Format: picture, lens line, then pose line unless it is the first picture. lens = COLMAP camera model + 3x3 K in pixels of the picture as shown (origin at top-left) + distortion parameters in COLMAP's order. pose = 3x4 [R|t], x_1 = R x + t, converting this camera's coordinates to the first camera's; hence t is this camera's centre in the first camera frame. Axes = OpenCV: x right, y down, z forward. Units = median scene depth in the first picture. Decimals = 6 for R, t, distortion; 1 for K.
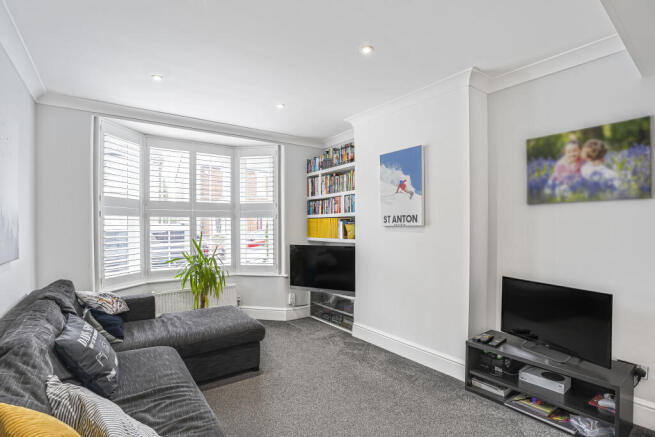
lens RADIAL K [[332.7, 0, 326.8], [0, 332.7, 227.9], [0, 0, 1]] dist [-0.001900, -0.000459]
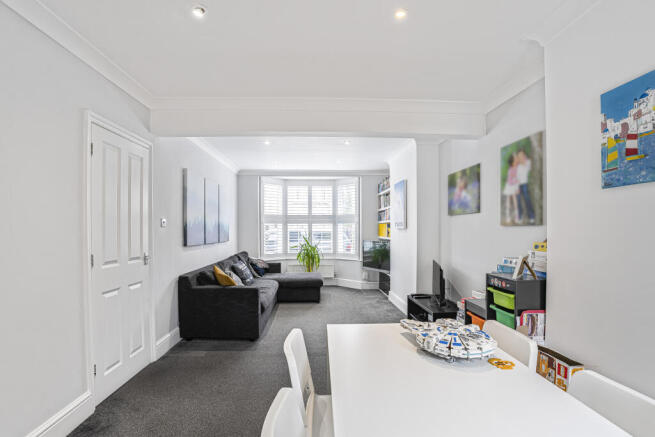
lens RADIAL K [[332.7, 0, 326.8], [0, 332.7, 227.9], [0, 0, 1]] dist [-0.001900, -0.000459]
pose [[0.851232, -0.001337, -0.524789, 0.616595], [-0.005350, 0.999923, -0.011224, 0.010079], [0.524763, 0.012362, 0.851159, -0.458740]]
